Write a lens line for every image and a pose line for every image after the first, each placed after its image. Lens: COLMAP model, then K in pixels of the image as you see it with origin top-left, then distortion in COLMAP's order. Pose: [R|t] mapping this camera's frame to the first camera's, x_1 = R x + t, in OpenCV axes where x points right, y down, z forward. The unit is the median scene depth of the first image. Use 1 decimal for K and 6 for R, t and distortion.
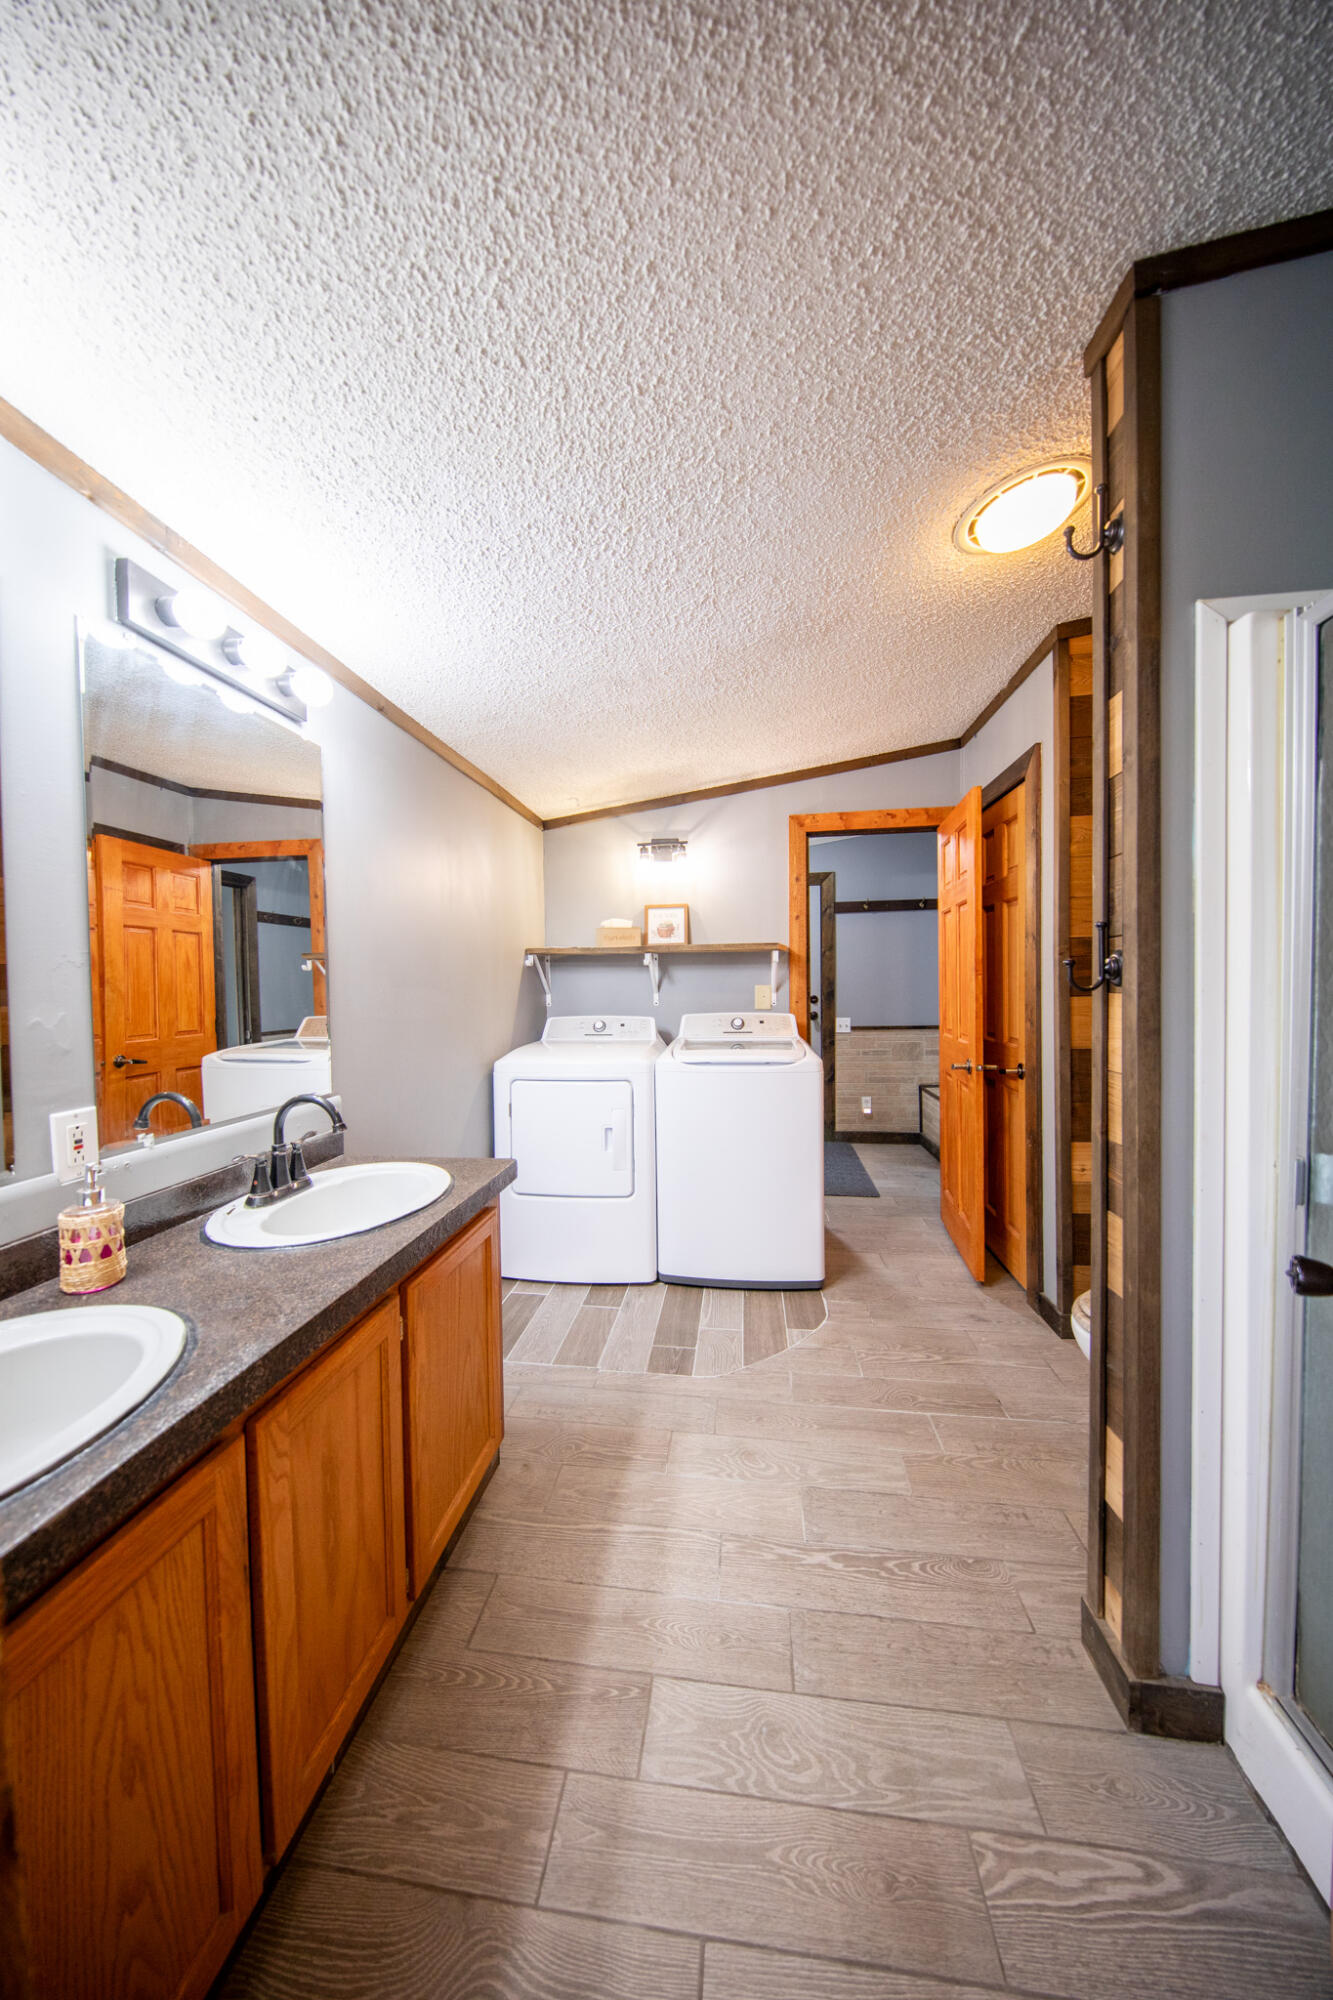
lens RADIAL K [[627.6, 0, 671.3], [0, 627.6, 1000.1], [0, 0, 1]] dist [0.006166, -0.004418]
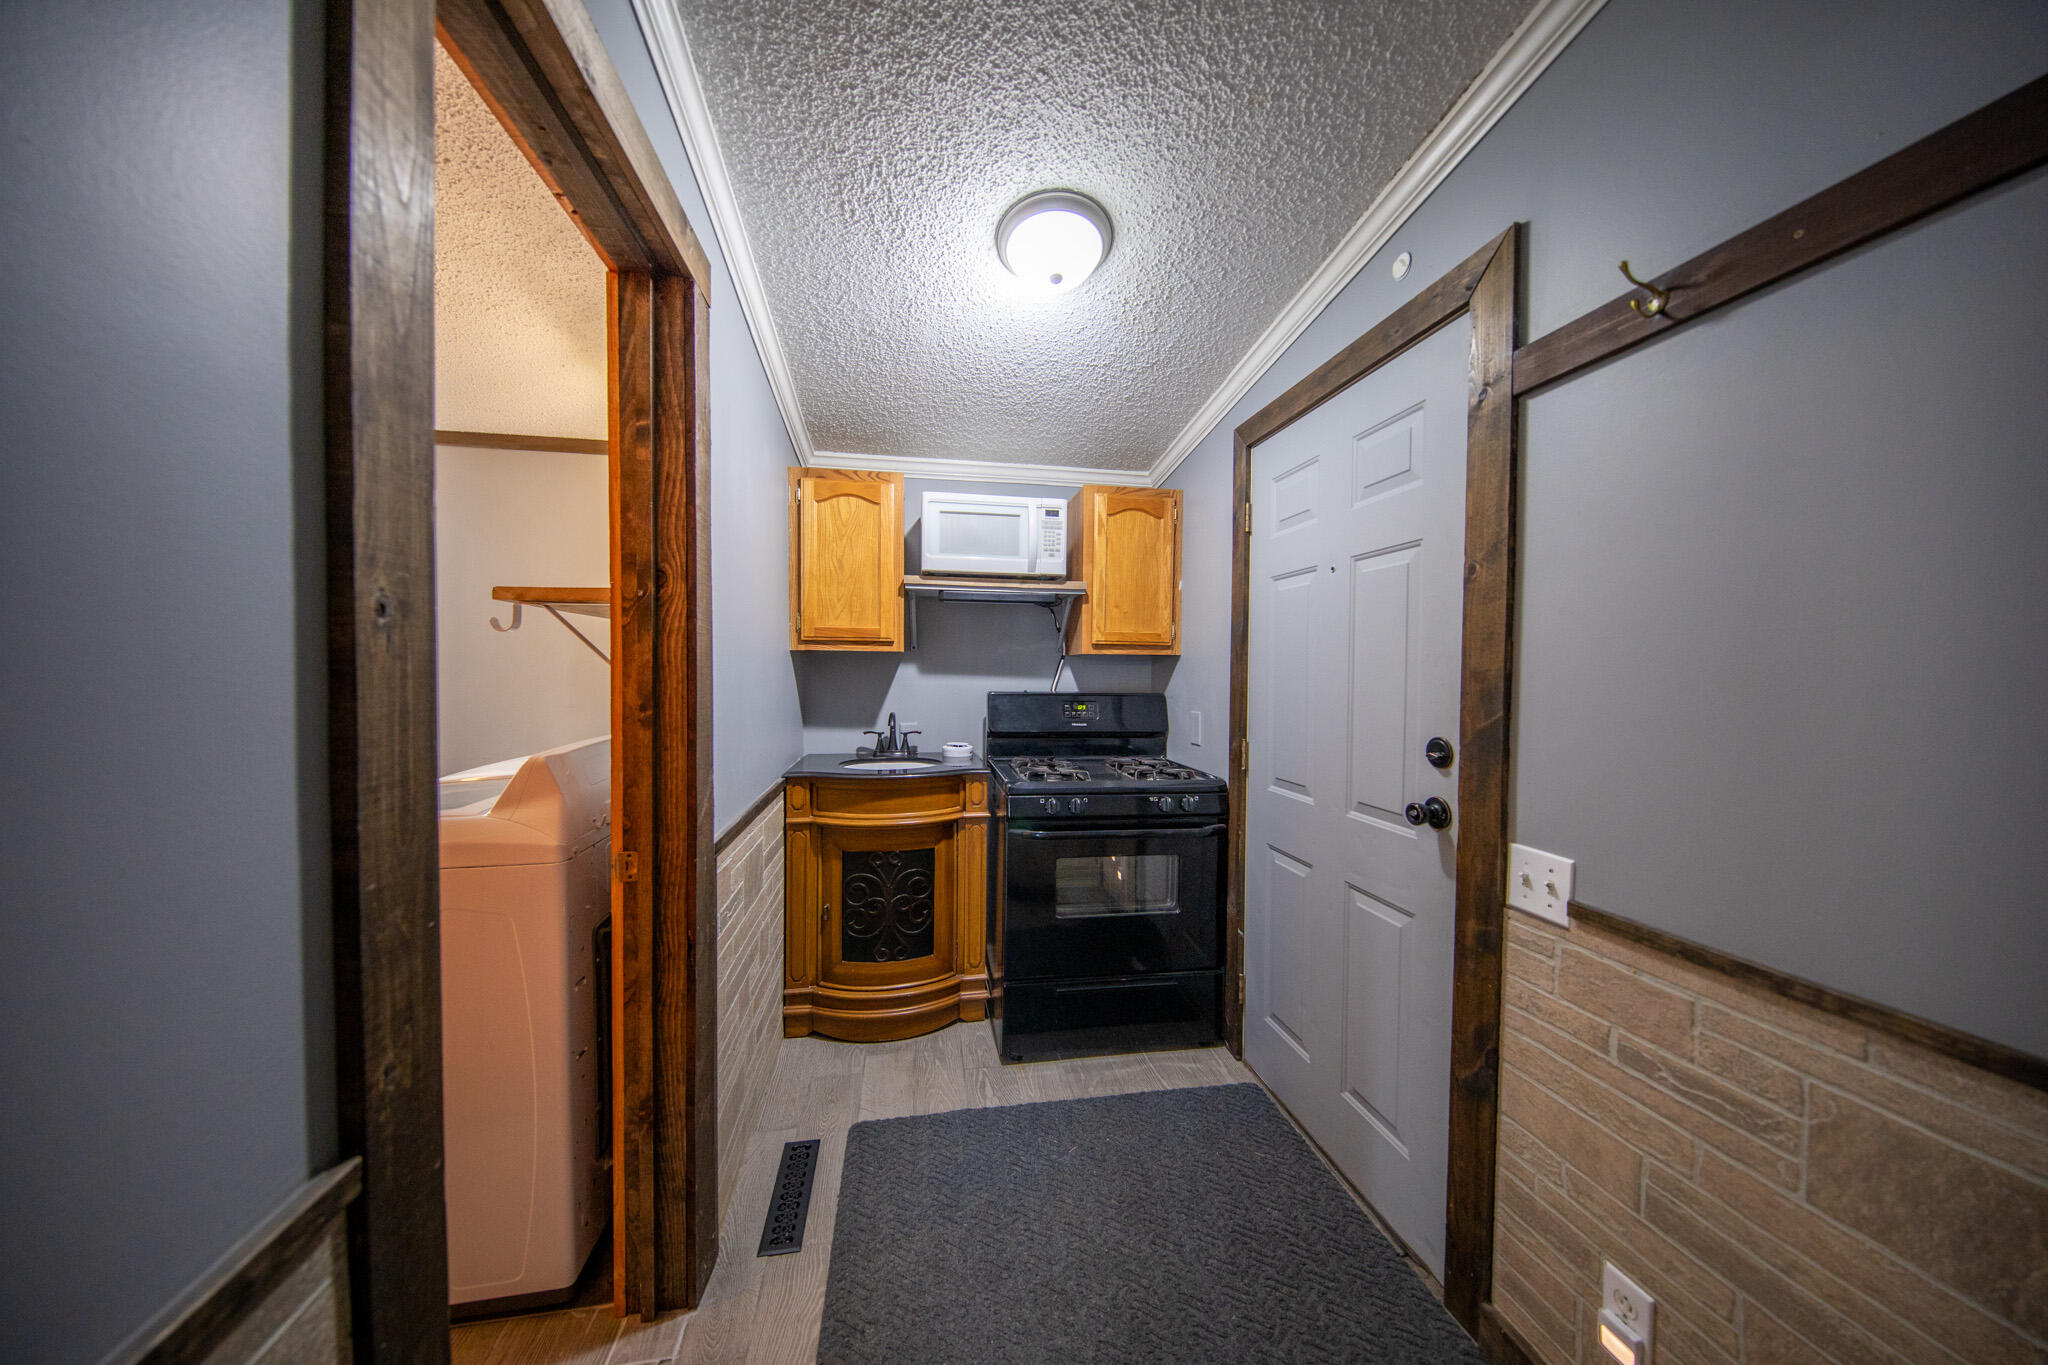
lens RADIAL K [[642.7, 0, 1024.3], [0, 642.7, 685.3], [0, 0, 1]] dist [0.006166, -0.004418]
pose [[0.296526, 0.040767, -0.954154, 1.800209], [-0.039932, 0.998744, 0.030262, -0.127882], [0.954189, 0.029127, 0.297782, 3.095508]]
